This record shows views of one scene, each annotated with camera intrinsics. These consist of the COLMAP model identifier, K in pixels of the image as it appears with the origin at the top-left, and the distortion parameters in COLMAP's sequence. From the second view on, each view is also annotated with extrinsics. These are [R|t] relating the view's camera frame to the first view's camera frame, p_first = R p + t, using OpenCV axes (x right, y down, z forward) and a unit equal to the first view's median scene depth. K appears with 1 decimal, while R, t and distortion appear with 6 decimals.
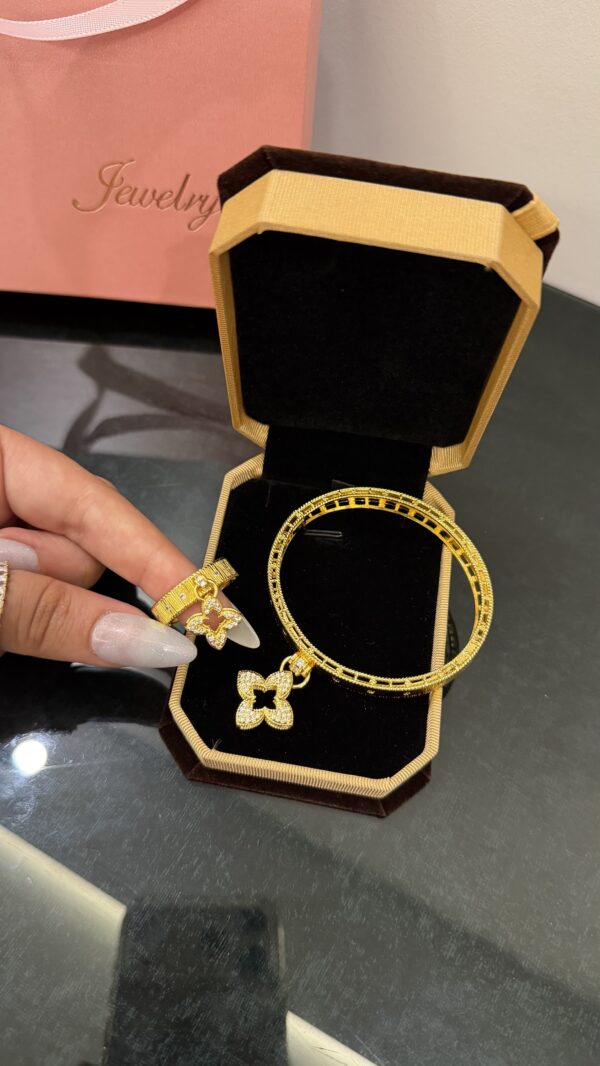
lens RADIAL K [[747.2, 0, 299.6], [0, 747.2, 531.3], [0, 0, 1]] dist [-0.008500, -0.040747]
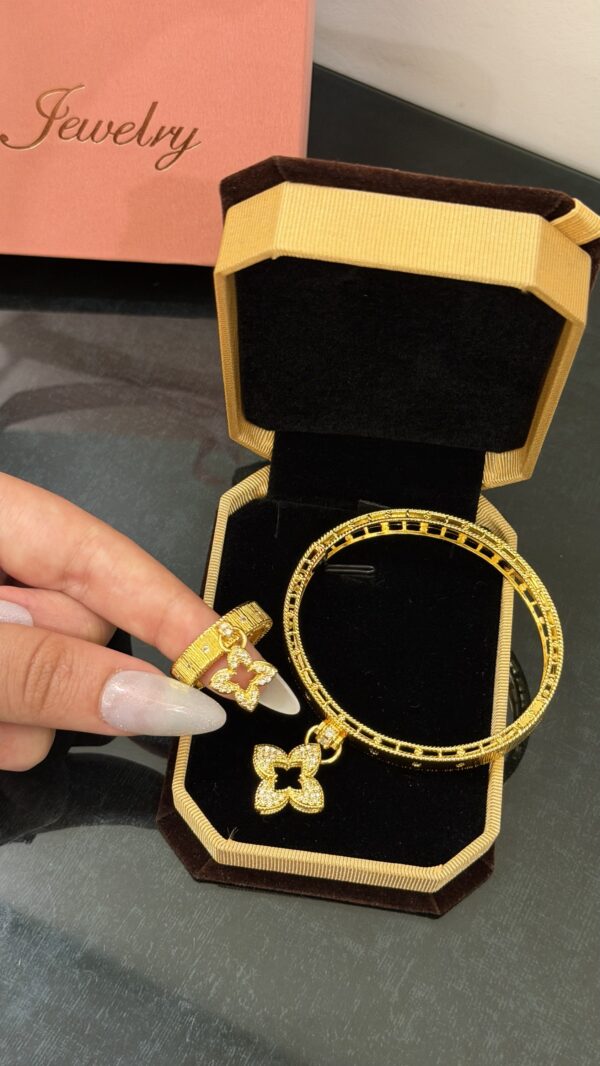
lens RADIAL K [[1431.9, 0, 302.9], [0, 1431.9, 532.0], [0, 0, 1]] dist [0.008022, -0.025715]
pose [[0.999256, -0.036937, 0.011098, -0.036827], [0.036756, 0.999195, 0.016059, -0.068787], [-0.011682, -0.015639, 0.999809, -0.557334]]
